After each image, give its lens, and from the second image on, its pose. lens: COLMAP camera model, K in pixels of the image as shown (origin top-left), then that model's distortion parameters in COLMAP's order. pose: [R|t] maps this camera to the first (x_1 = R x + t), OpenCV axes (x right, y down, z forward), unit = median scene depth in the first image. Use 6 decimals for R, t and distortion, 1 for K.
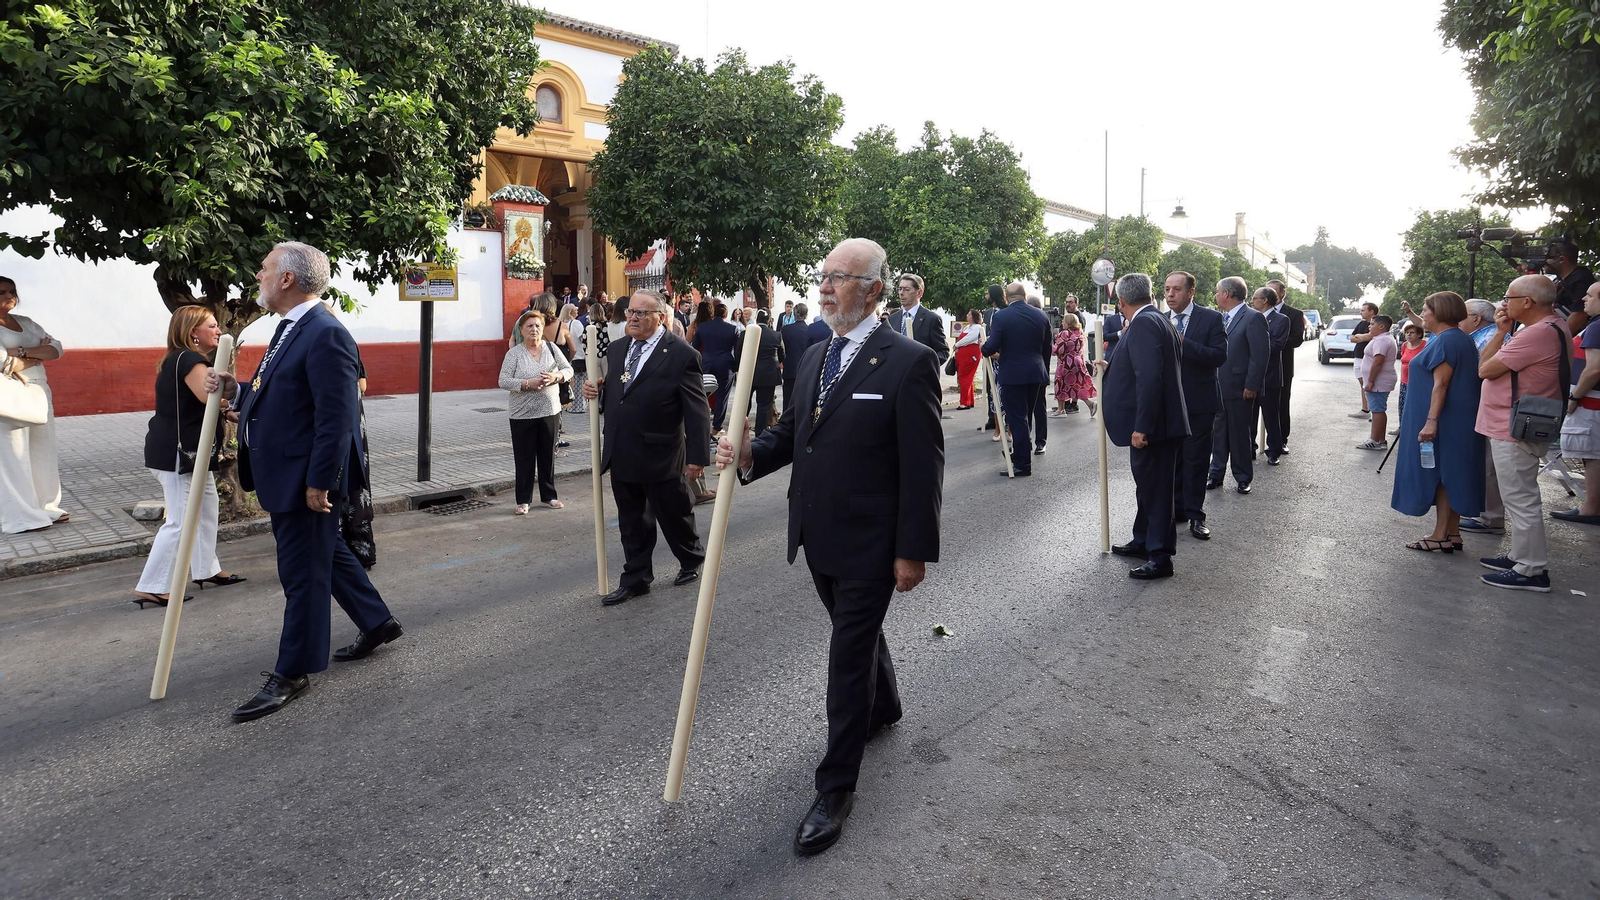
lens RADIAL K [[796.3, 0, 787.0], [0, 796.3, 372.1], [0, 0, 1]] dist [-0.071089, 0.027840]
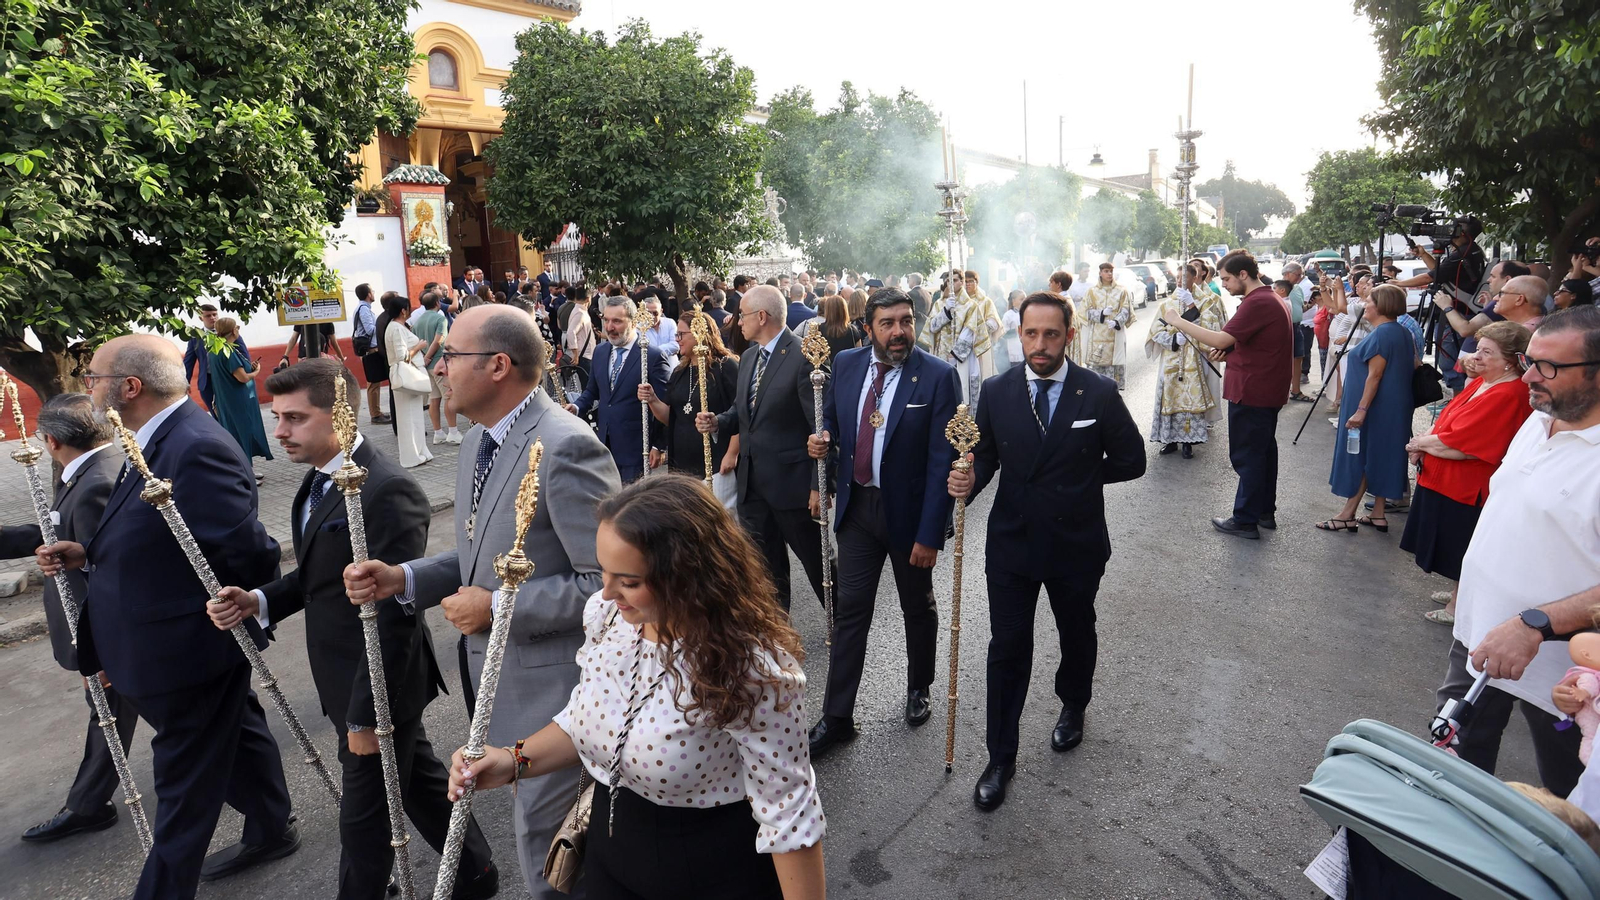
lens RADIAL K [[795.0, 0, 792.4], [0, 795.0, 381.3], [0, 0, 1]] dist [-0.070457, 0.028453]
pose [[0.994323, -0.056160, 0.090375, 0.010947], [0.049125, 0.995721, 0.078266, -0.053090], [-0.094384, -0.073382, 0.992828, 0.034244]]
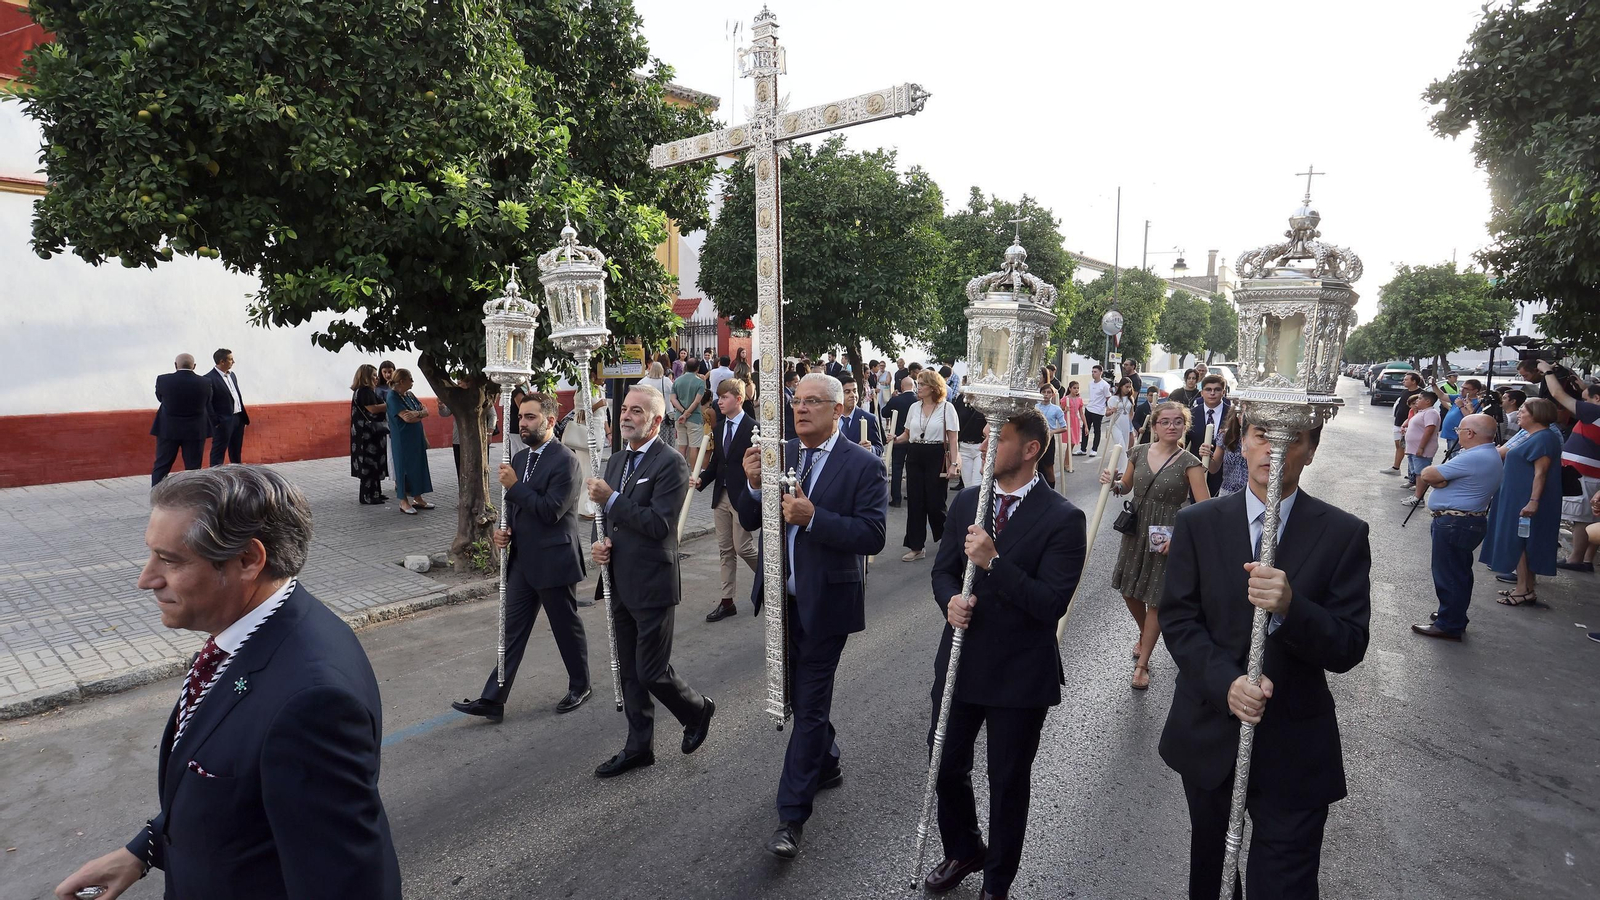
lens RADIAL K [[798.1, 0, 783.3], [0, 798.1, 451.1], [0, 0, 1]] dist [-0.072065, 0.028209]
pose [[0.999240, 0.004425, 0.038737, -0.209083], [-0.006892, 0.997940, 0.063784, -0.047202], [-0.038374, -0.064002, 0.997212, -0.136950]]
